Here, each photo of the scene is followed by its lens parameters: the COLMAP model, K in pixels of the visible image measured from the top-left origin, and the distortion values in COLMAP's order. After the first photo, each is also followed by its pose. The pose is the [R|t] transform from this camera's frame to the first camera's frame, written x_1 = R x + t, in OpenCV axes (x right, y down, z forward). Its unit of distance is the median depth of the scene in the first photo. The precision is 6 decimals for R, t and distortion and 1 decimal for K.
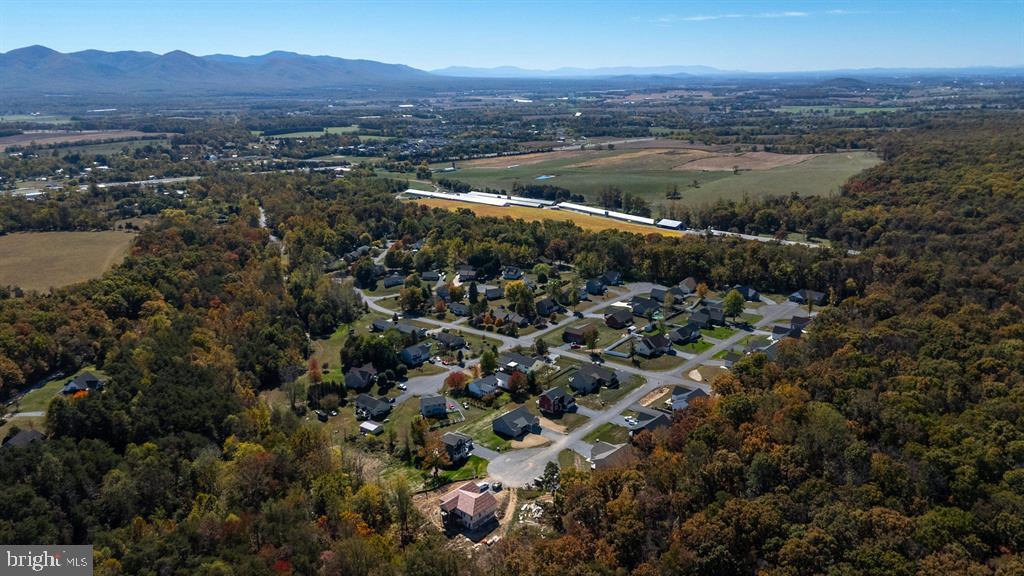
lens RADIAL K [[756.1, 0, 512.0], [0, 756.1, 288.0], [0, 0, 1]] dist [0.095821, -0.113859]
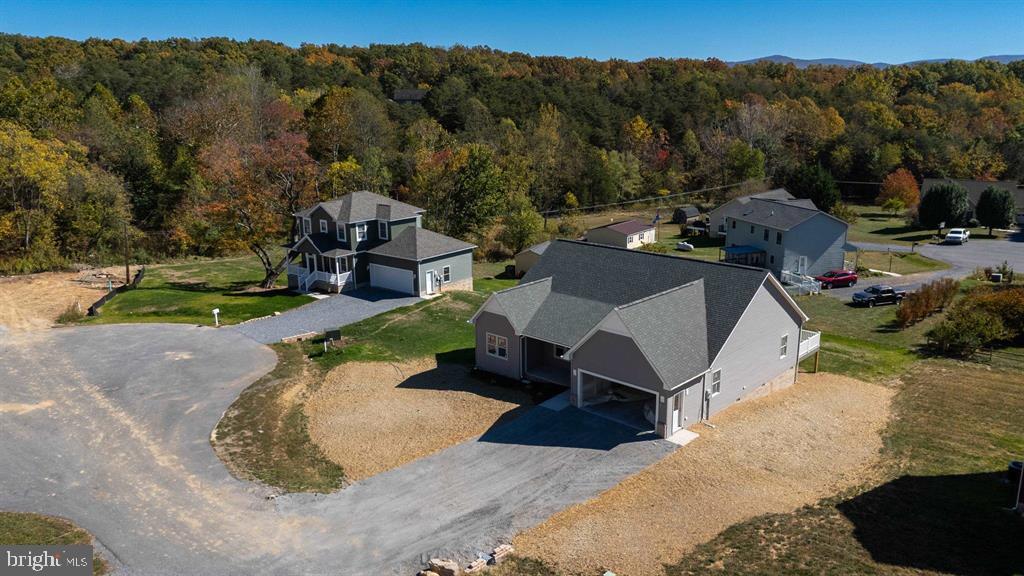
lens RADIAL K [[756.1, 0, 512.0], [0, 756.1, 288.0], [0, 0, 1]] dist [0.095821, -0.113859]
pose [[-0.013793, 0.251894, -0.967657, 0.136919], [-0.266757, 0.931747, 0.246348, 0.140613], [0.963665, 0.261527, 0.054343, 0.971655]]
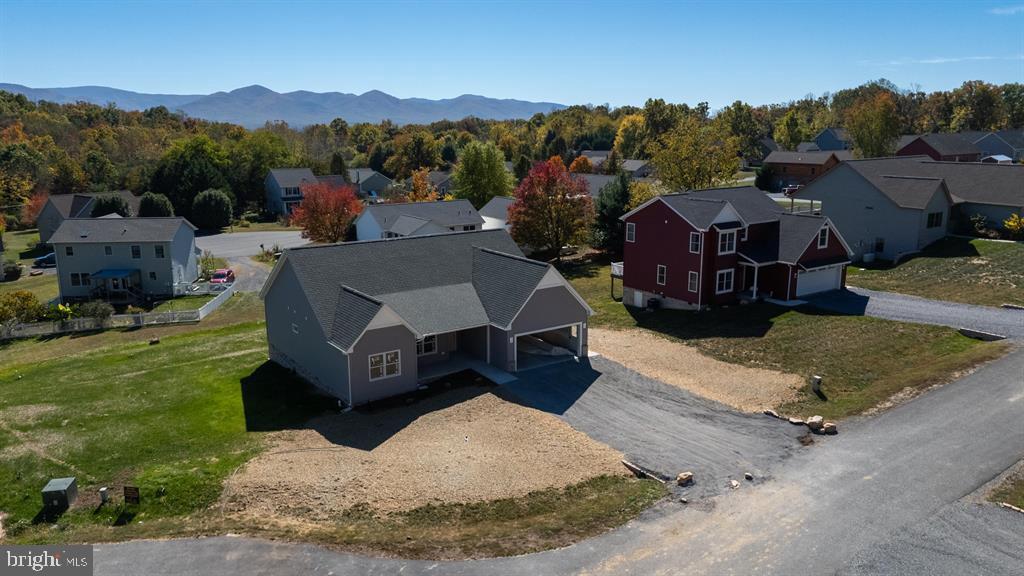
lens RADIAL K [[756.1, 0, 512.0], [0, 756.1, 288.0], [0, 0, 1]] dist [0.095821, -0.113859]
pose [[0.973021, 0.052098, -0.224758, 0.053092], [-0.065115, 0.996579, -0.050892, 0.177303], [0.221337, 0.064154, 0.973085, 0.868679]]
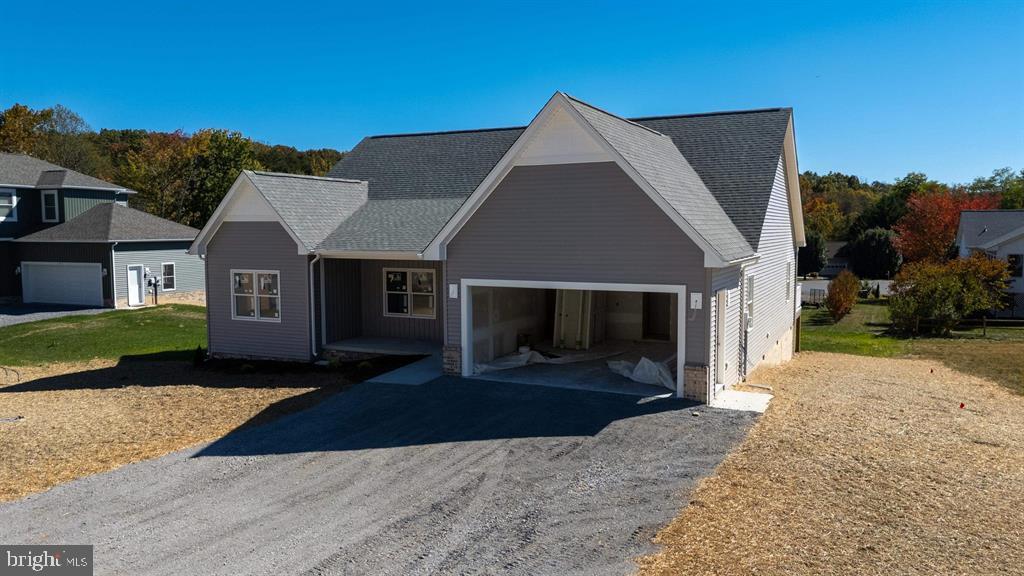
lens RADIAL K [[756.1, 0, 512.0], [0, 756.1, 288.0], [0, 0, 1]] dist [0.095821, -0.113859]
pose [[0.280406, 0.083745, -0.956221, 0.073681], [-0.261152, 0.965265, 0.007956, 0.177950], [0.923673, 0.247488, 0.292536, 0.980098]]
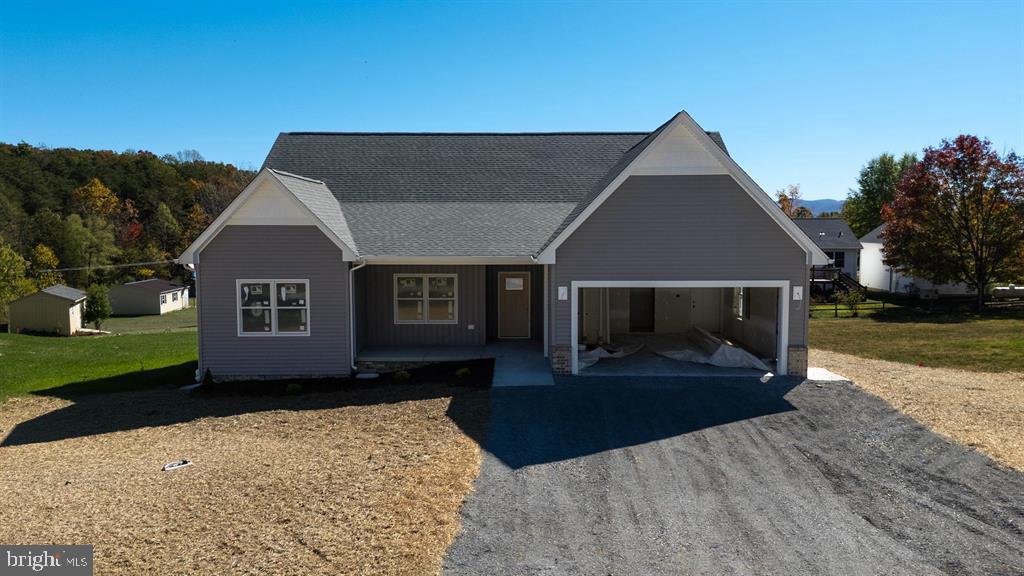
lens RADIAL K [[756.1, 0, 512.0], [0, 756.1, 288.0], [0, 0, 1]] dist [0.095821, -0.113859]
pose [[0.666563, 0.063421, -0.742746, 0.061274], [-0.206627, 0.973052, -0.102347, 0.185196], [0.716239, 0.221692, 0.661705, 0.954382]]
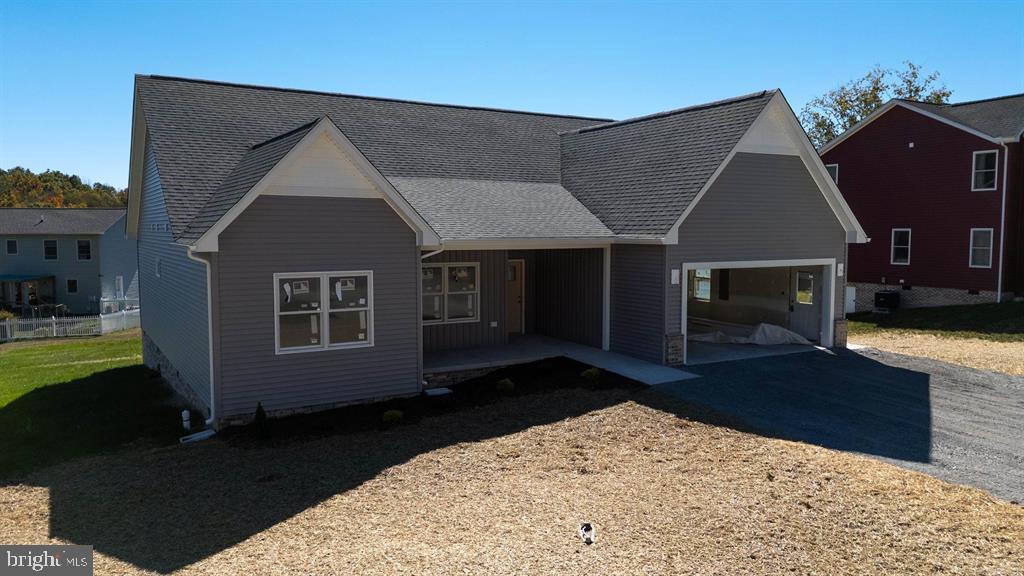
lens RADIAL K [[760.9, 0, 512.0], [0, 760.9, 288.0], [0, 0, 1]] dist [0.035929, -0.004572]
pose [[0.954620, 0.030066, -0.296304, 0.029668], [-0.087902, 0.979015, -0.183858, 0.189864], [0.284558, 0.201560, 0.937230, 0.943798]]
